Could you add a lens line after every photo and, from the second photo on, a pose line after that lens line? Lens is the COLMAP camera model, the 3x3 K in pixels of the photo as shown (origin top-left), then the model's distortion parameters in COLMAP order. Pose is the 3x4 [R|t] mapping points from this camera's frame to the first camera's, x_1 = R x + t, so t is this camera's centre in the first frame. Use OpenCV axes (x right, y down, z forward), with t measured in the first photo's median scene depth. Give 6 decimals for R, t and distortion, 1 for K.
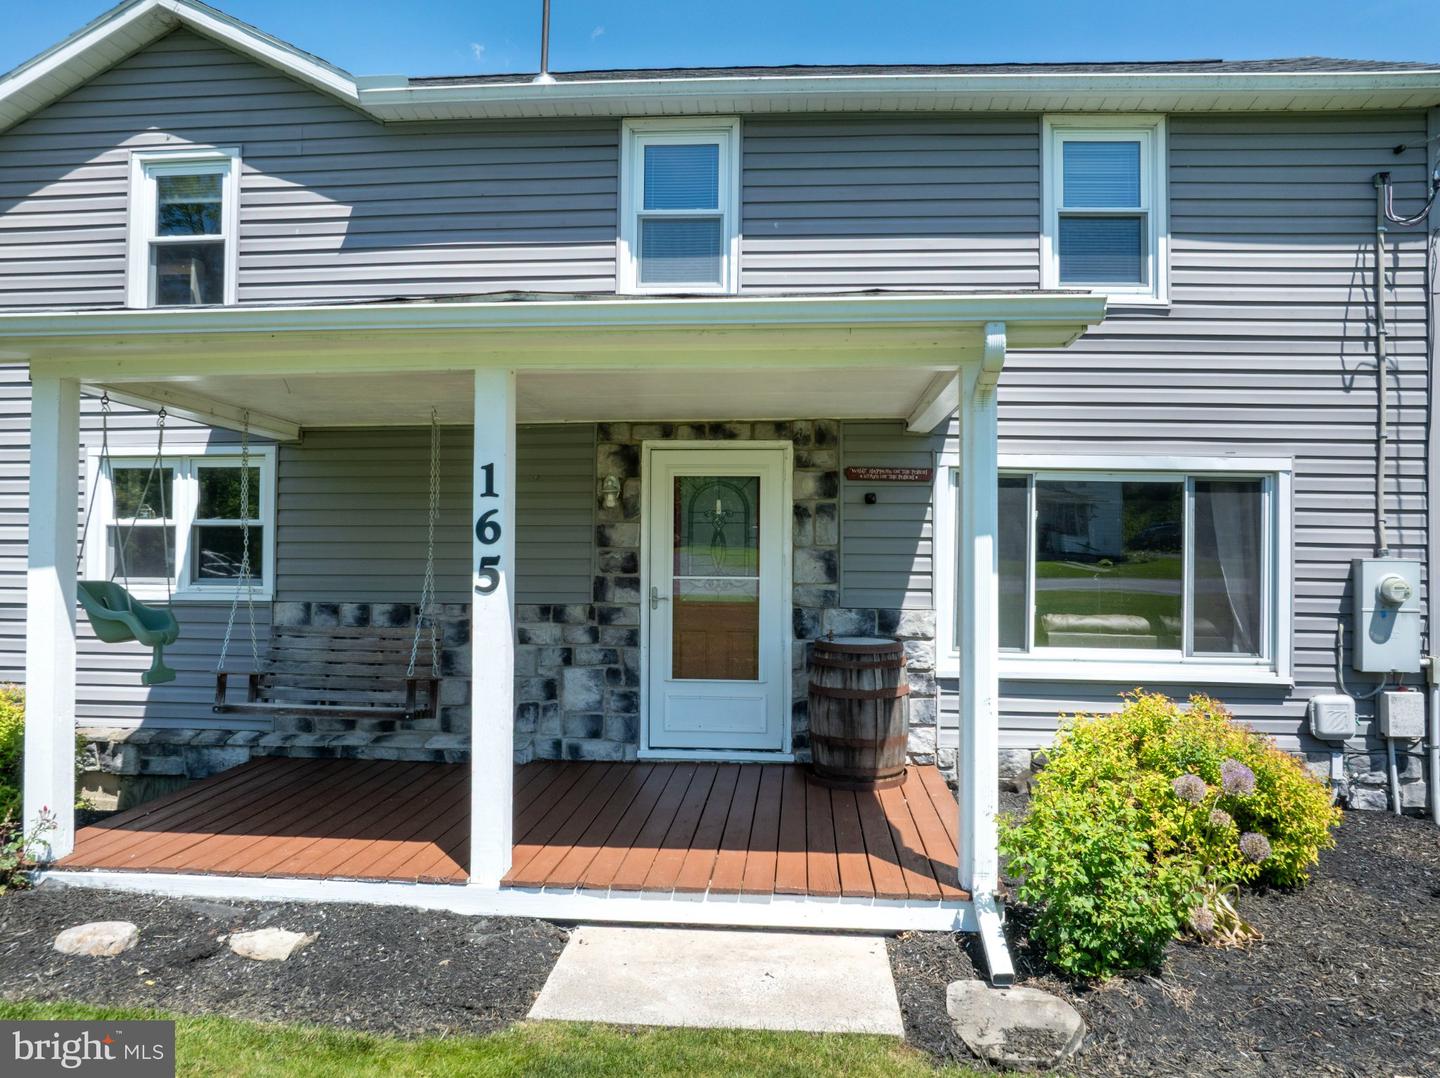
lens RADIAL K [[1014.3, 0, 727.5], [0, 1014.3, 537.8], [0, 0, 1]] dist [-0.040649, 0.007683]
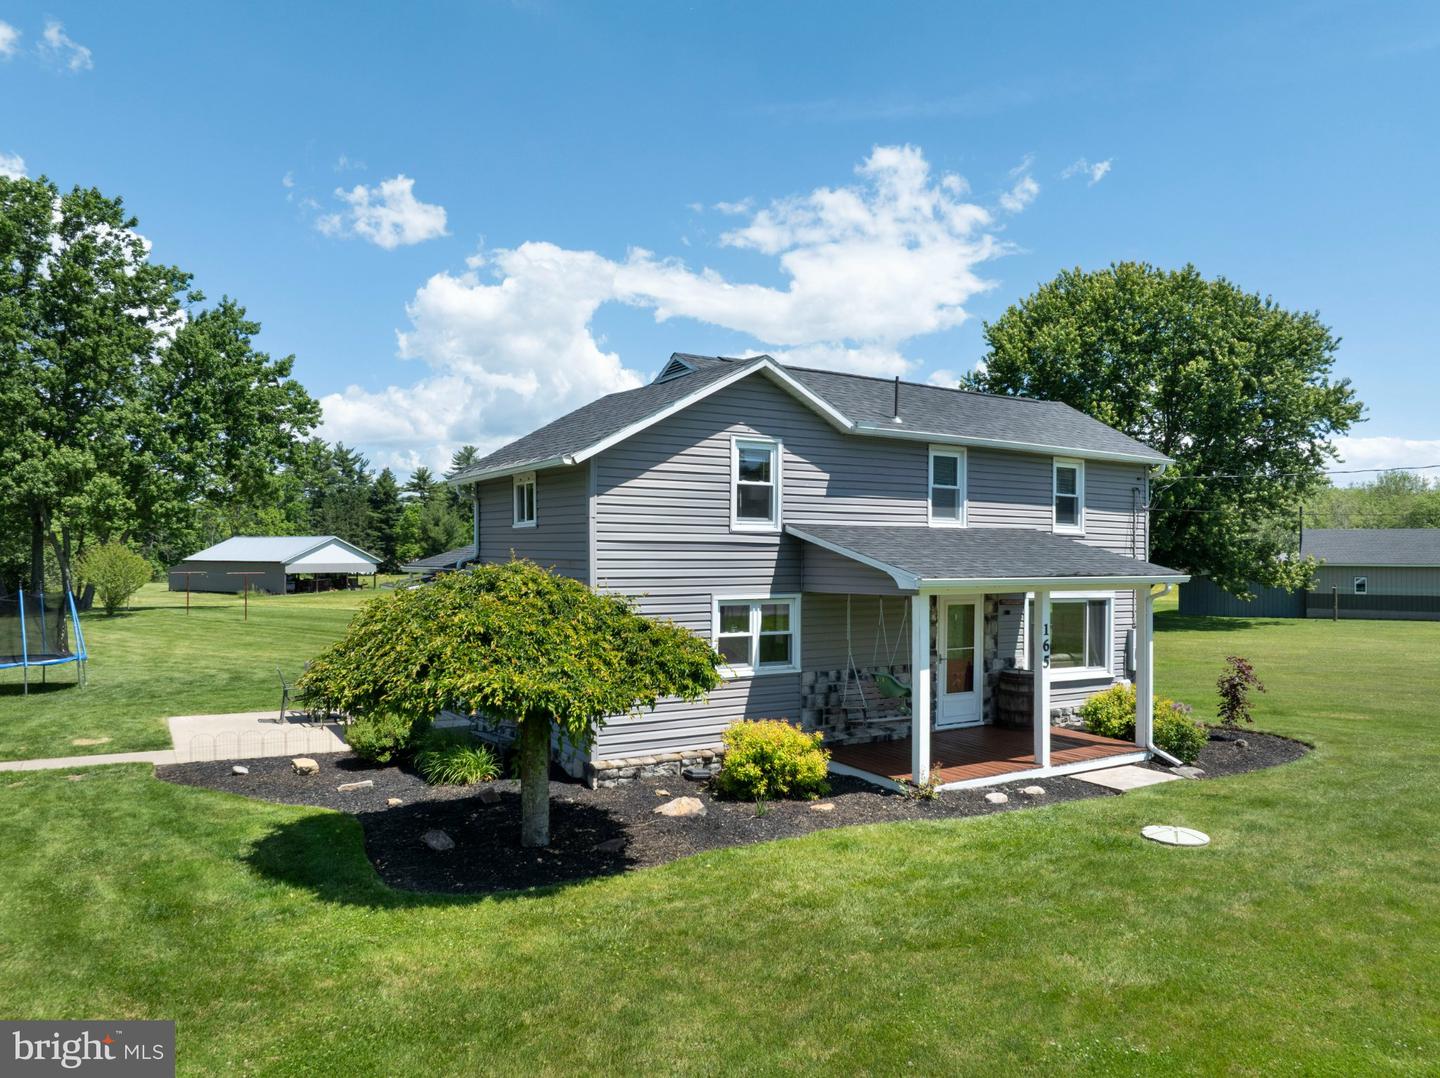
lens RADIAL K [[1014.3, 0, 724.8], [0, 1014.3, 535.9], [0, 0, 1]] dist [-0.040649, 0.007683]
pose [[0.804511, 0.010742, 0.593841, -1.871777], [-0.013251, 0.999912, -0.000136, -0.216330], [-0.593790, -0.007760, 0.804583, -0.551040]]
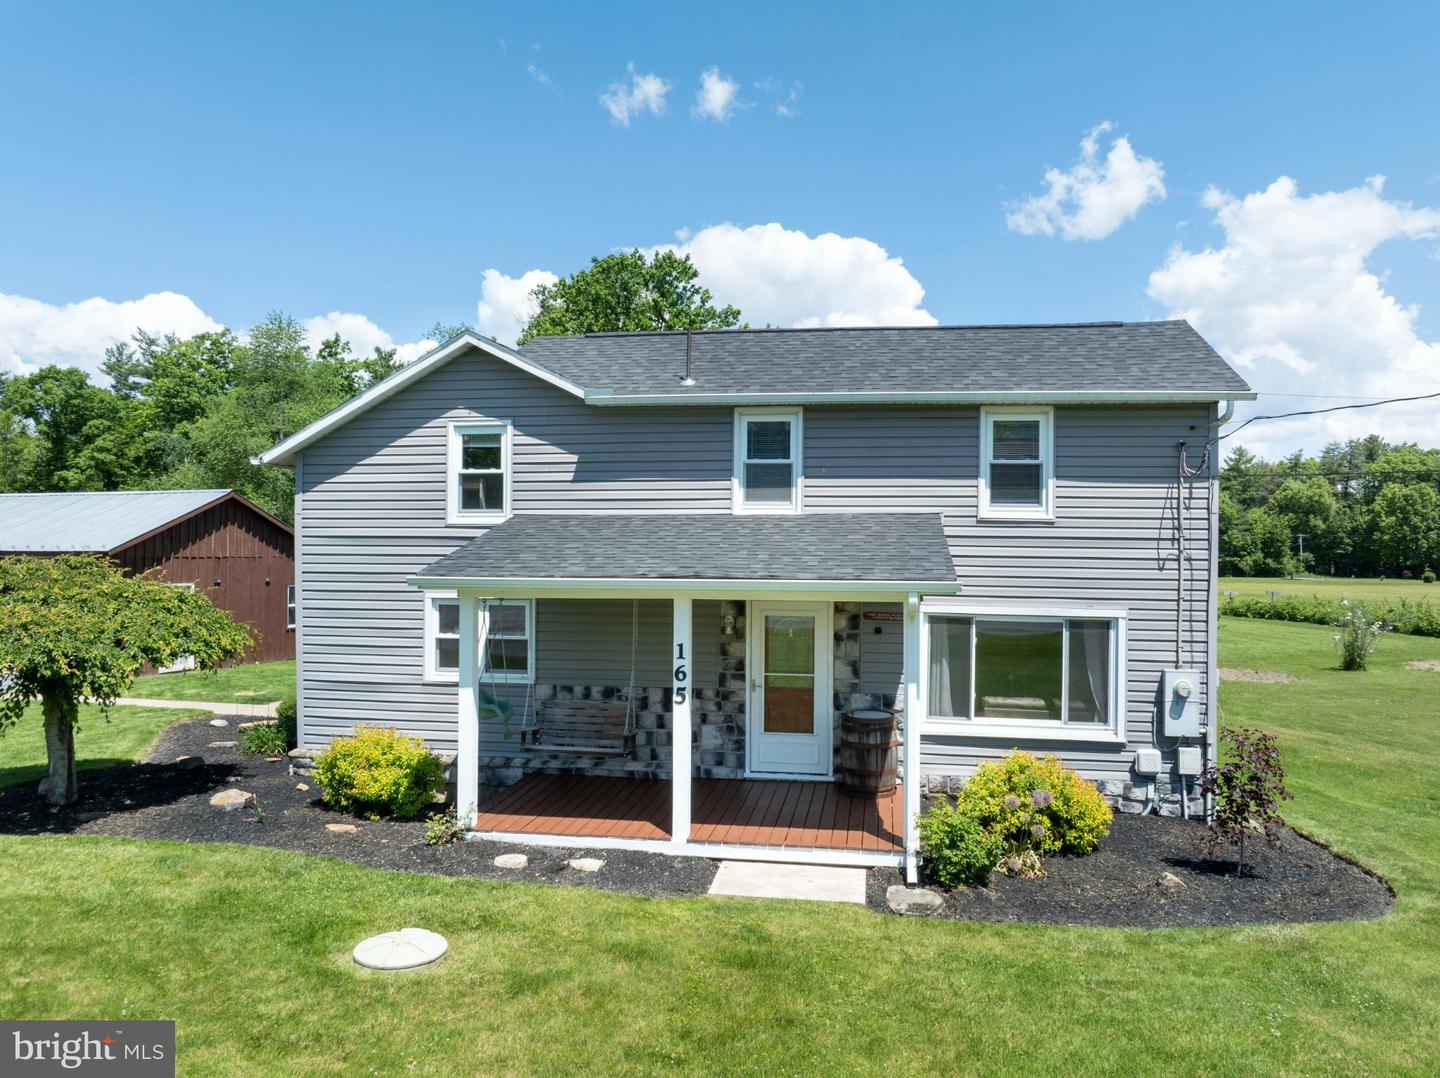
lens RADIAL K [[1014.3, 0, 725.7], [0, 1014.3, 536.1], [0, 0, 1]] dist [-0.040649, 0.007683]
pose [[0.996829, -0.000525, -0.079575, 0.019169], [0.000654, 0.999999, 0.001590, -0.207208], [0.079574, -0.001637, 0.996828, -0.762975]]
